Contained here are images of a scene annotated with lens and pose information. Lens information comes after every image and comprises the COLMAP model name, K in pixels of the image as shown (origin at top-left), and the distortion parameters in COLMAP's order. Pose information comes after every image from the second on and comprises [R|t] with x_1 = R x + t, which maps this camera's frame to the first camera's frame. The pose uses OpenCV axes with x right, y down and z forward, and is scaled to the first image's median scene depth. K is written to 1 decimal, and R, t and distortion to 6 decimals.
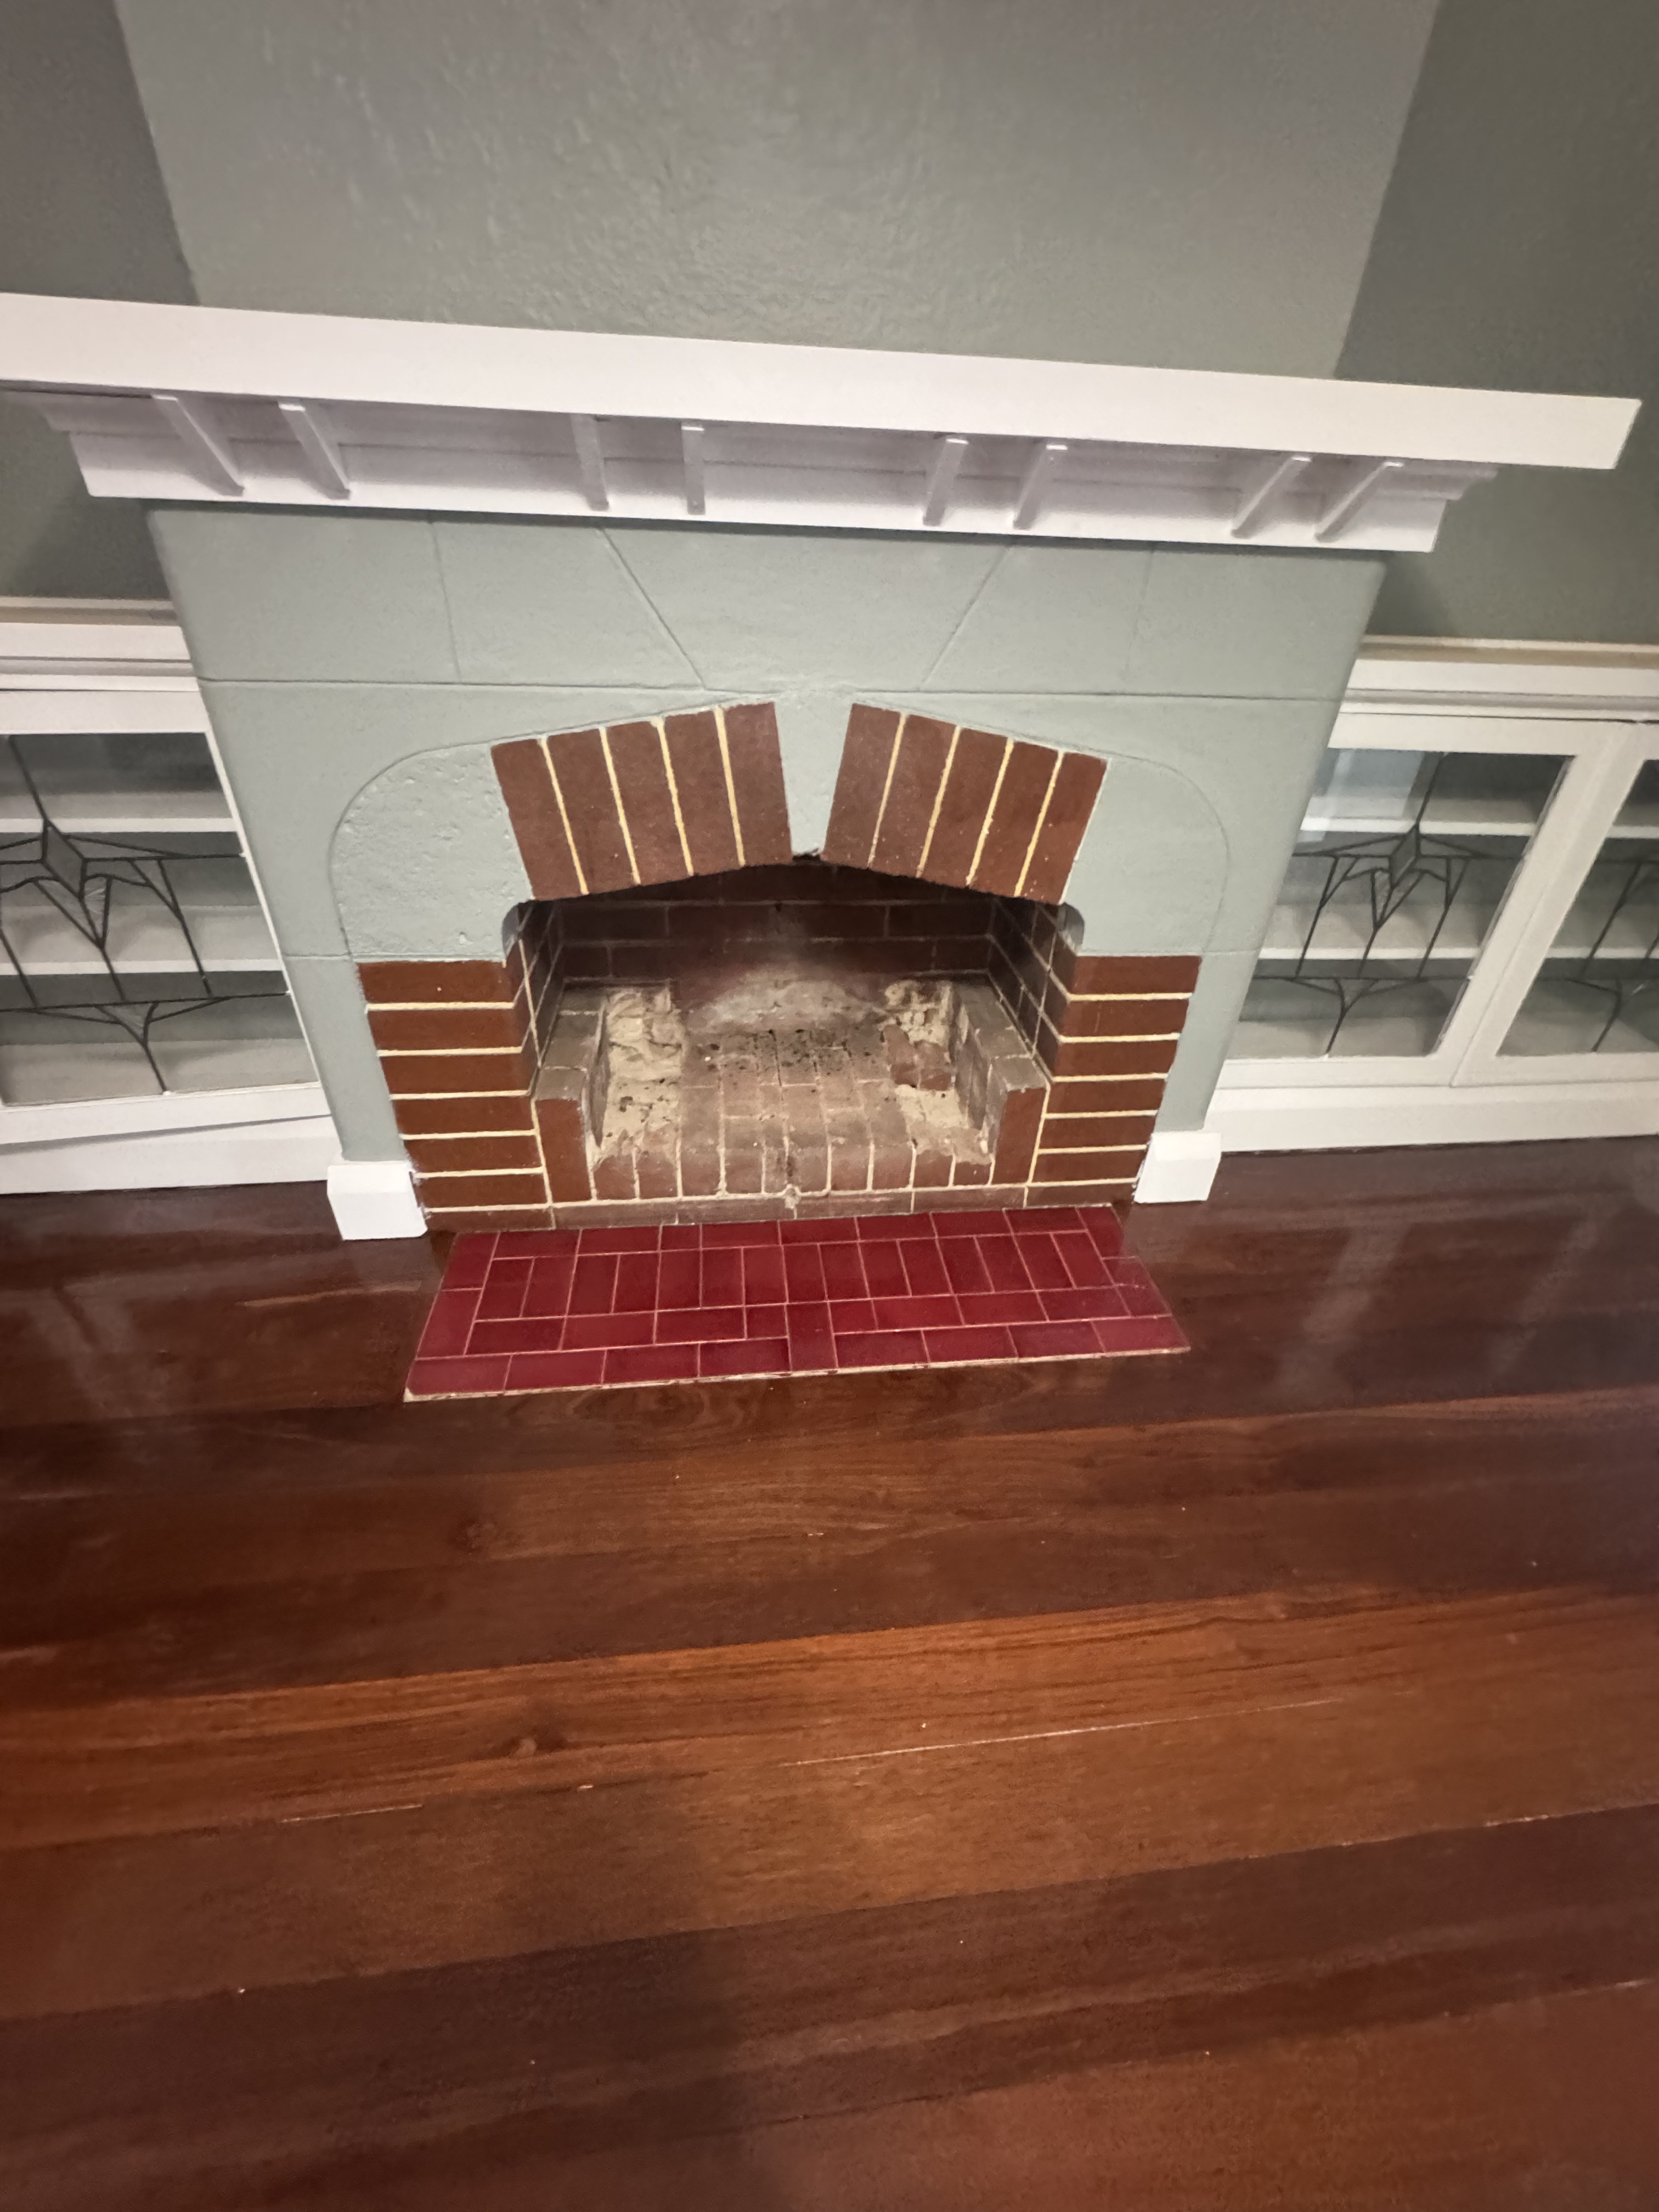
lens RADIAL K [[885.8, 0, 833.8], [0, 885.8, 1115.8], [0, 0, 1]] dist [-0.002826, -0.000187]
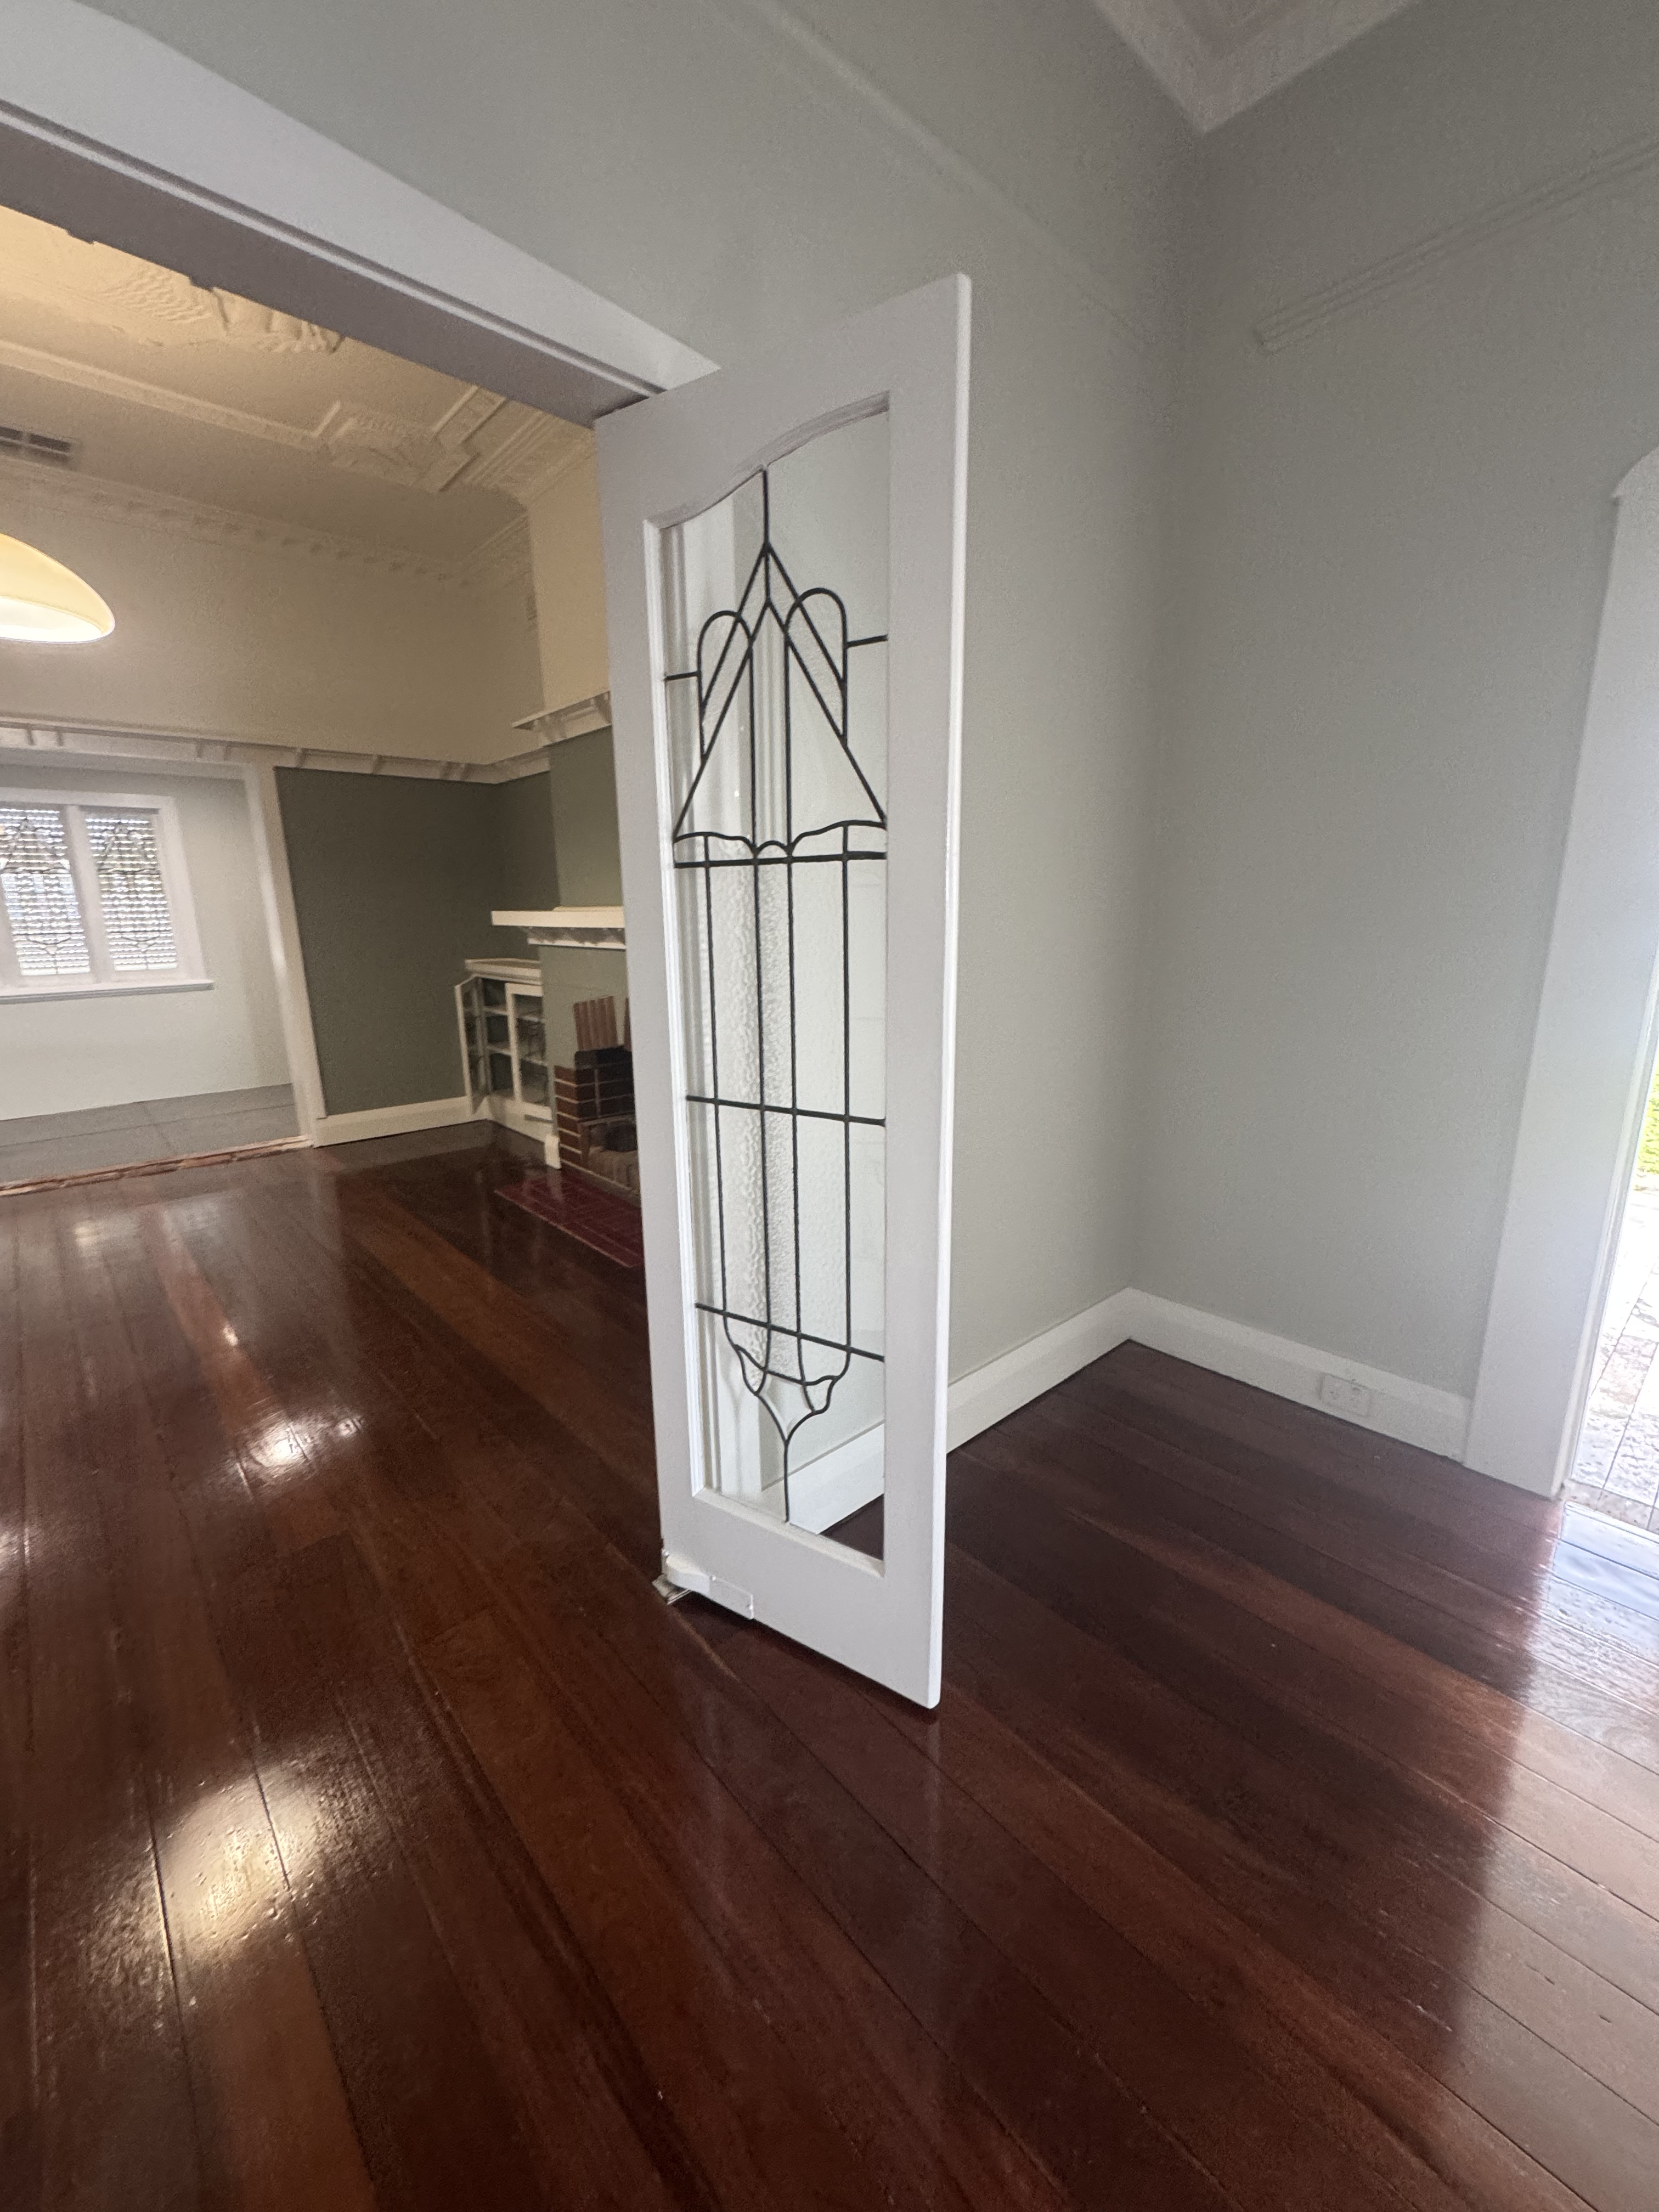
lens RADIAL K [[885.8, 0, 830.7], [0, 885.8, 1107.3], [0, 0, 1]] dist [-0.002826, -0.000187]
pose [[0.581826, 0.142242, -0.800778, 2.227721], [-0.417568, 0.897157, -0.144032, 0.007652], [0.697937, 0.418181, 0.581385, -0.076745]]
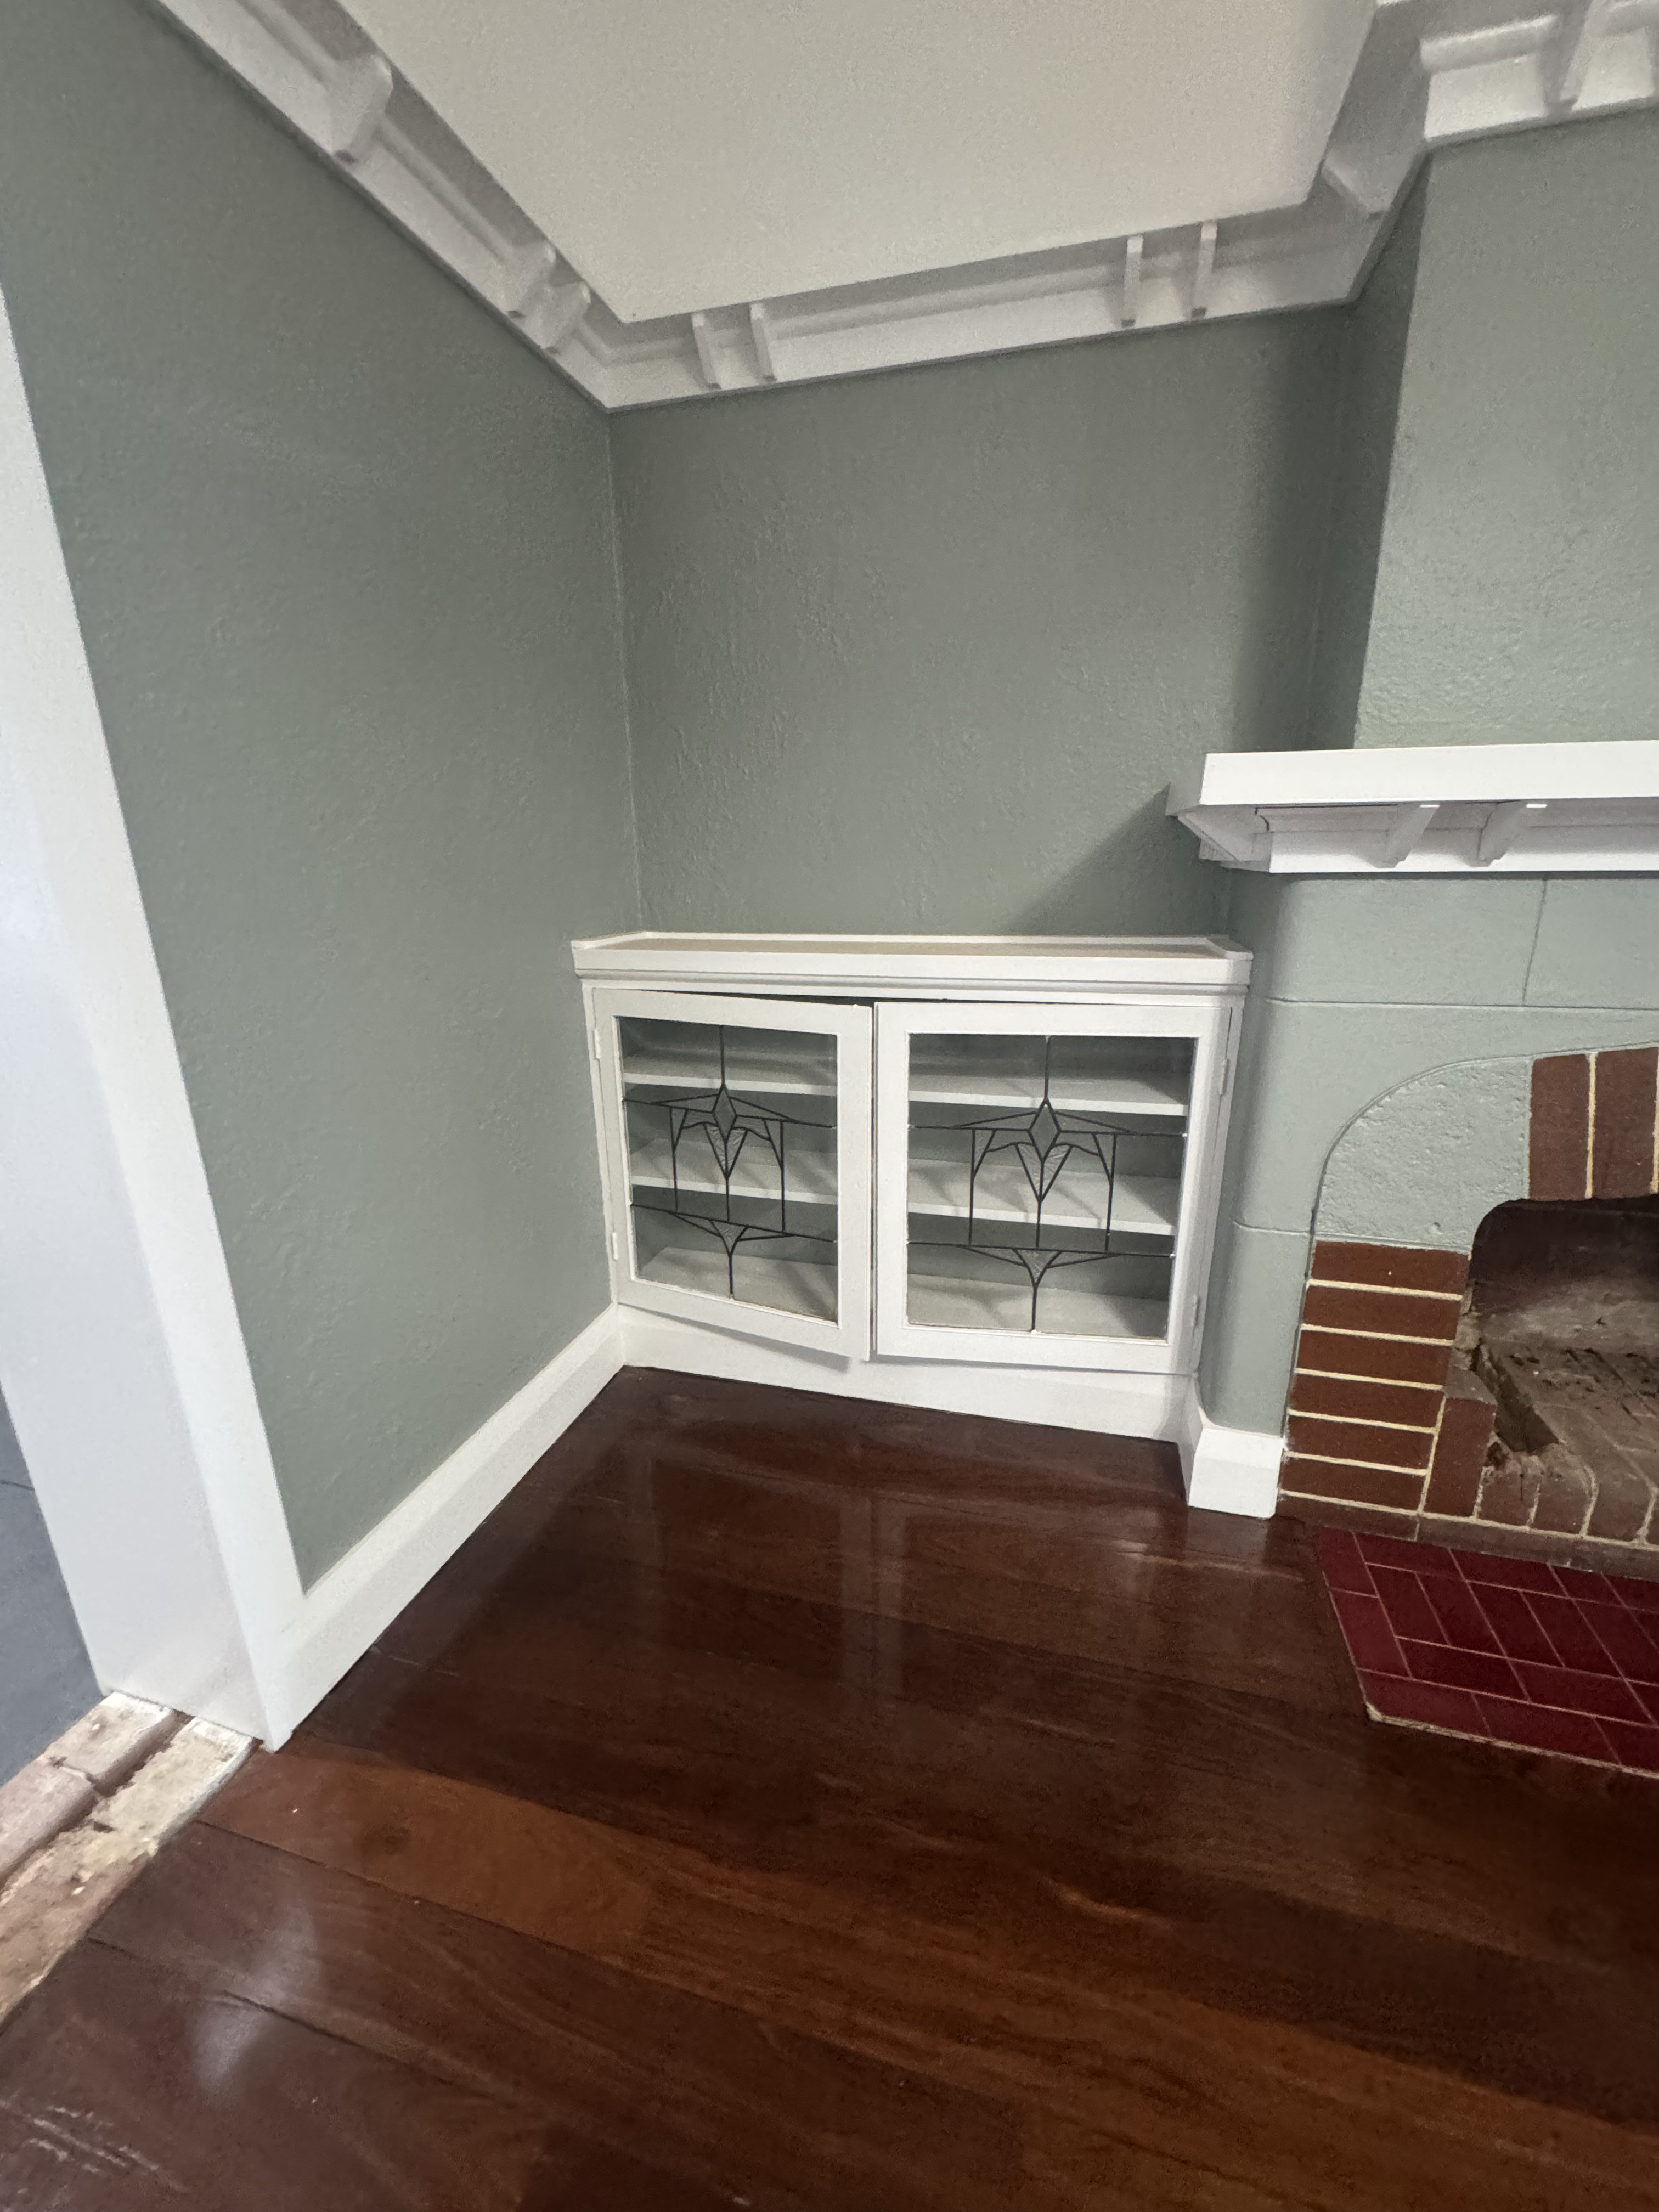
lens RADIAL K [[885.8, 0, 834.2], [0, 885.8, 1113.1], [0, 0, 1]] dist [-0.002826, -0.000187]
pose [[0.928991, 0.058206, -0.365497, -0.596471], [-0.164926, 0.949188, -0.268035, 0.054115], [0.331323, 0.309282, 0.891386, -0.163937]]
